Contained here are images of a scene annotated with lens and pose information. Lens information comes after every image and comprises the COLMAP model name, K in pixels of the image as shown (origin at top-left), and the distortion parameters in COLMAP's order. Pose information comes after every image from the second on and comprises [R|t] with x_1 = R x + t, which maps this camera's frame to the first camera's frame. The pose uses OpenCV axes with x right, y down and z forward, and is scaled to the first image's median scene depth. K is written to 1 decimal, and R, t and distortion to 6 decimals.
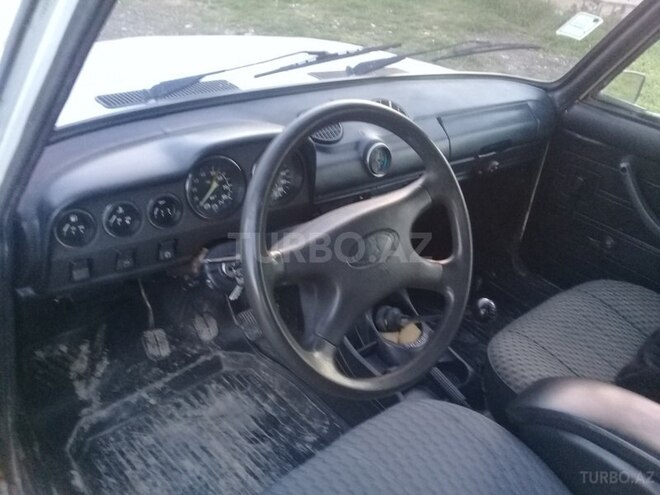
lens RADIAL K [[595.4, 0, 330.0], [0, 595.4, 247.5], [0, 0, 1]] dist [0.101234, -0.216772]
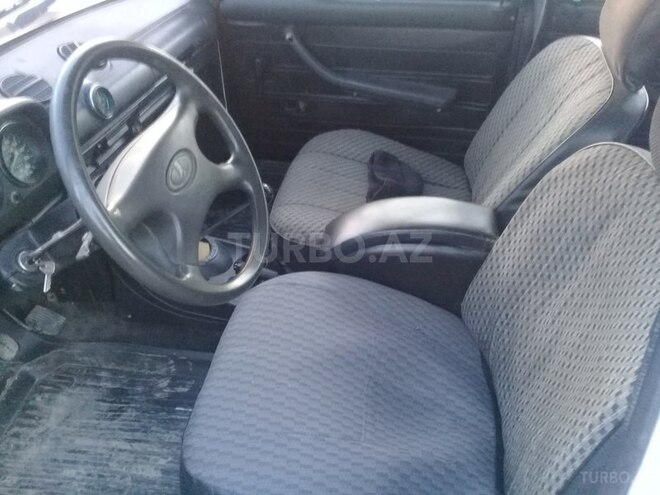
lens RADIAL K [[595.4, 0, 330.0], [0, 595.4, 247.5], [0, 0, 1]] dist [0.101234, -0.216772]
pose [[0.775660, -0.460228, 0.431906, -0.152879], [0.400630, 0.887797, 0.226522, -0.008617], [-0.487696, -0.002669, 0.873009, -0.038431]]
